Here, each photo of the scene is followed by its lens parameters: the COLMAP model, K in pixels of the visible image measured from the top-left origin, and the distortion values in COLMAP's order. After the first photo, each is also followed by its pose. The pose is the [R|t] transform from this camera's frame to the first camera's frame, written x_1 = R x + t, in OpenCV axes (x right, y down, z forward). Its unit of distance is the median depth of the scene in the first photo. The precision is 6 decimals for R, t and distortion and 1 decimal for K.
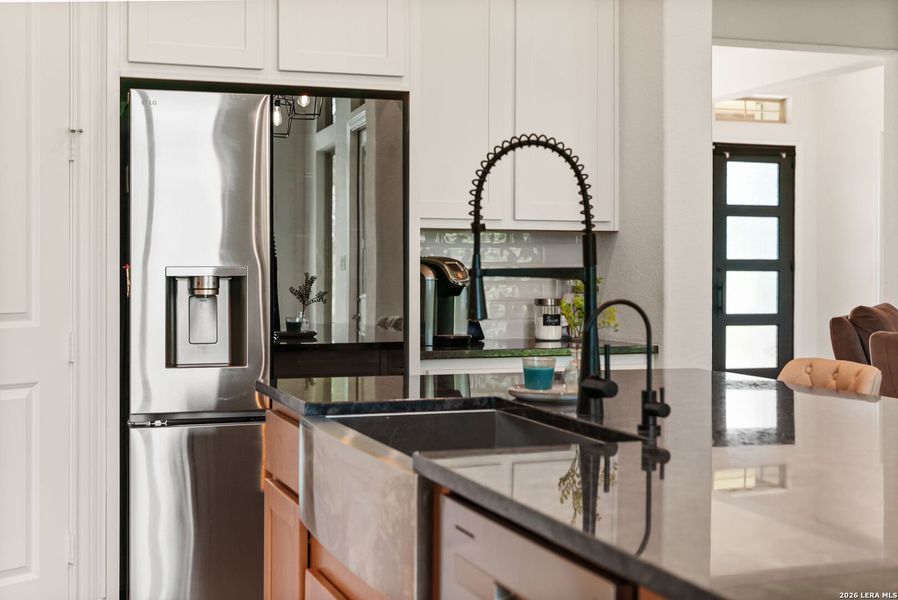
lens RADIAL K [[1259.1, 0, 446.9], [0, 1259.1, 265.6], [0, 0, 1]] dist [-0.006404, -0.004679]
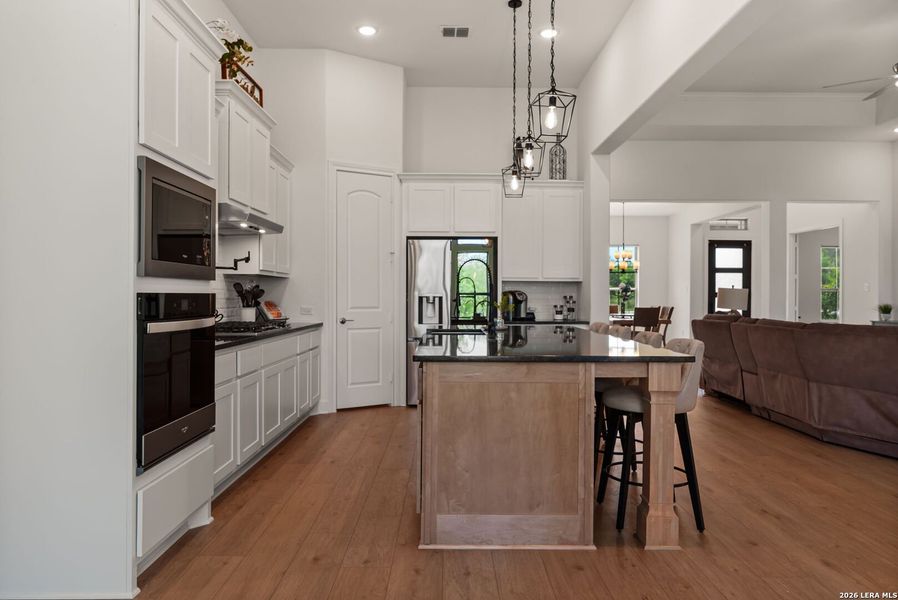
lens RADIAL K [[598.4, 0, 449.0], [0, 598.4, 300.0], [0, 0, 1]] dist [-0.004069, -0.001476]
pose [[0.946380, 0.003369, -0.323039, 0.171551], [-0.001487, 0.999980, 0.006074, 0.003995], [0.323053, -0.005268, 0.946366, -0.218512]]
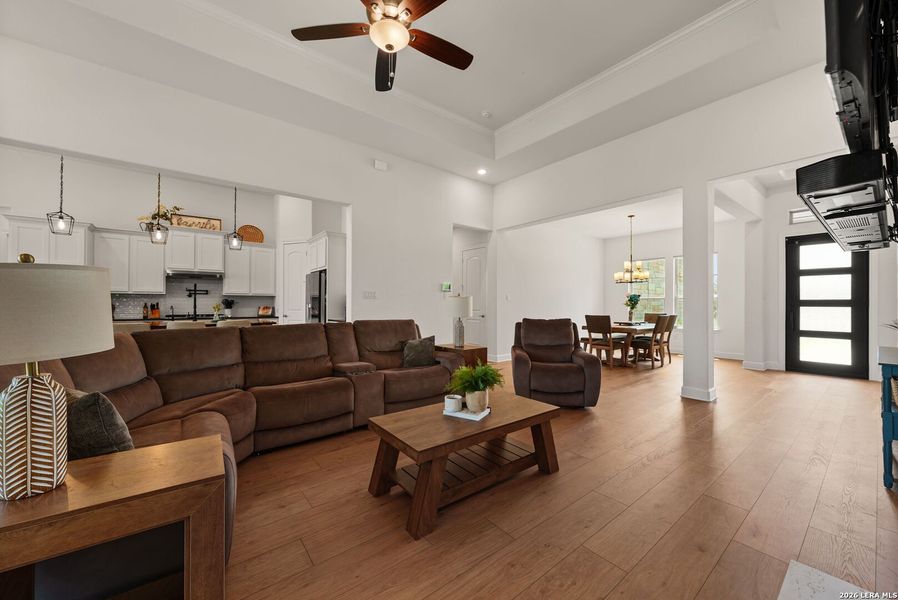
lens RADIAL K [[348.2, 0, 449.0], [0, 348.2, 300.0], [0, 0, 1]] dist [0.007955, -0.000101]
pose [[0.319161, -0.011044, -0.947636, 0.778969], [-0.002534, 0.999919, -0.012507, 0.003522], [0.947697, 0.006393, 0.319107, 0.532698]]
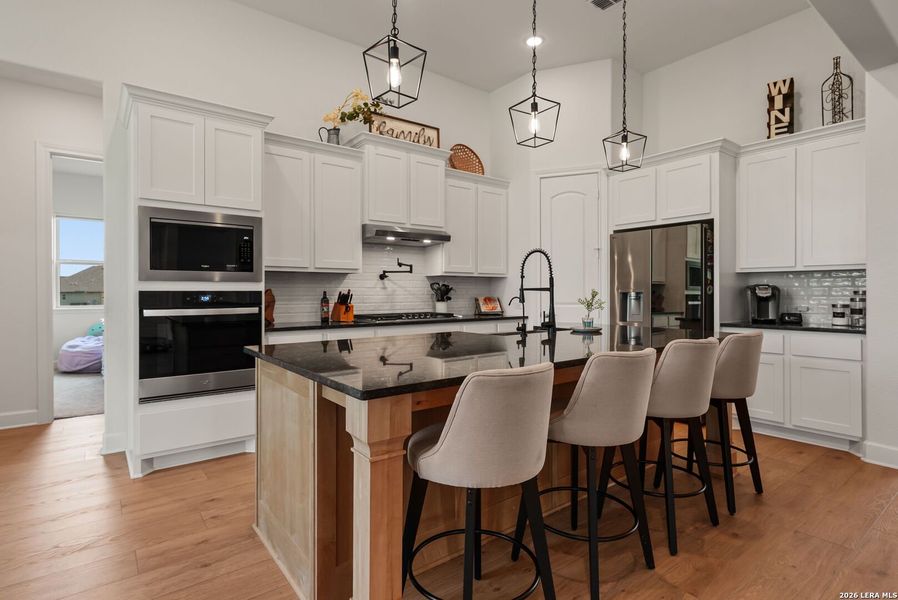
lens RADIAL K [[456.0, 0, 449.8], [0, 456.0, 290.8], [0, 0, 1]] dist [0.002010, -0.000969]
pose [[0.312123, -0.005607, -0.950025, 0.346503], [0.001712, 0.999984, -0.005340, 0.004639], [0.950040, 0.000040, 0.312127, 0.116050]]
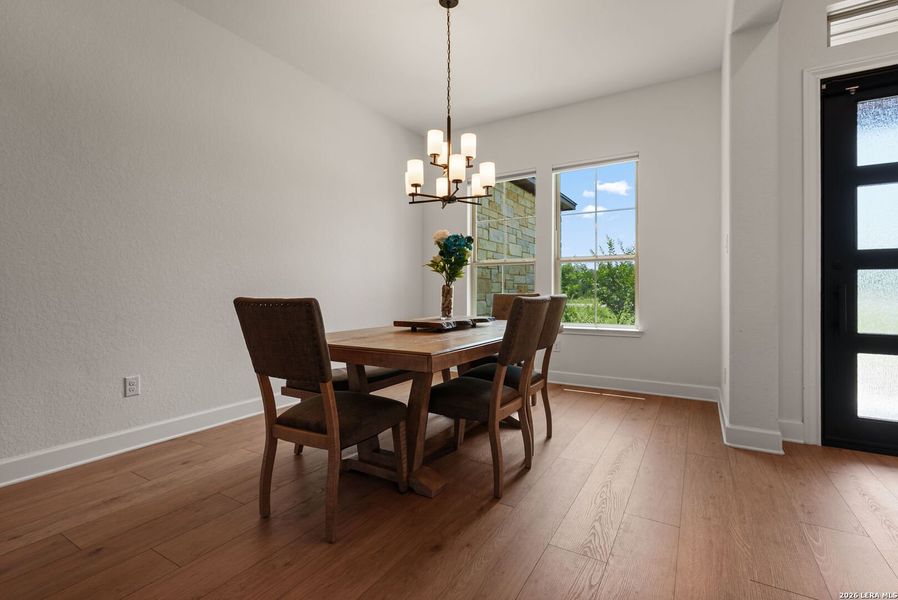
lens RADIAL K [[456.0, 0, 449.8], [0, 456.0, 290.8], [0, 0, 1]] dist [0.002010, -0.000969]
pose [[0.622235, 0.000782, -0.782830, 0.402402], [0.001273, 0.999997, 0.002011, 0.021537], [0.782829, -0.002248, 0.622233, 0.997376]]
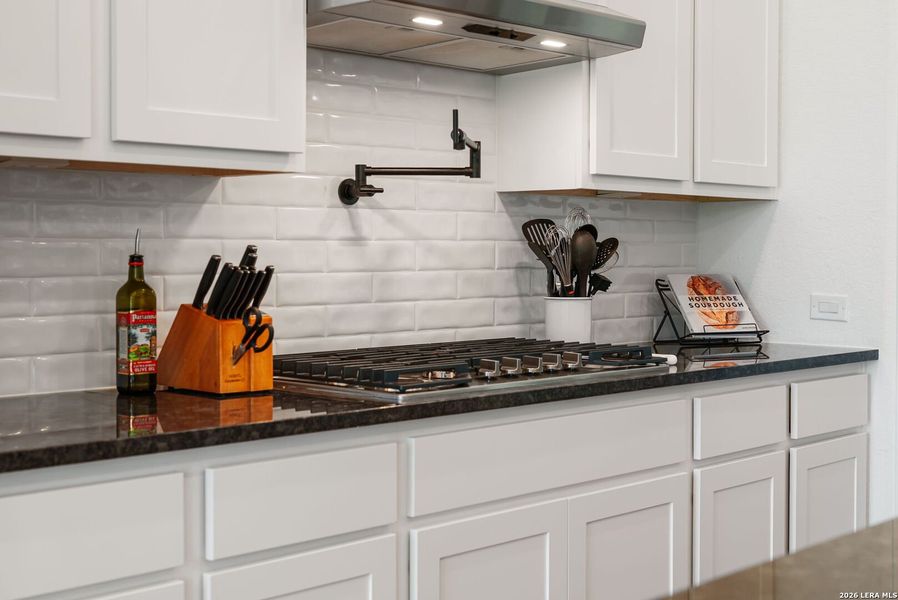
lens RADIAL K [[1259.1, 0, 446.9], [0, 1259.1, 265.6], [0, 0, 1]] dist [-0.006404, -0.004679]
pose [[0.446867, 0.011375, -0.894528, 0.126984], [-0.002927, 0.999932, 0.011253, 0.001451], [0.894595, -0.002411, 0.446870, 0.074044]]
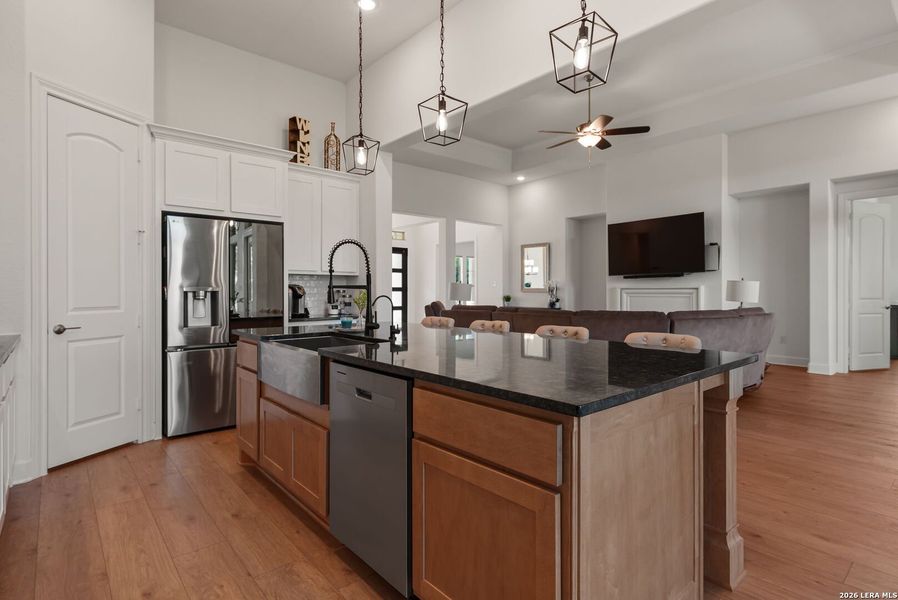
lens RADIAL K [[456.0, 0, 449.8], [0, 456.0, 290.8], [0, 0, 1]] dist [0.002010, -0.000969]
pose [[0.929308, -0.002999, 0.369293, -0.031546], [0.003080, 0.999995, 0.000372, 0.004374], [-0.369292, 0.000791, 0.929313, -0.019223]]
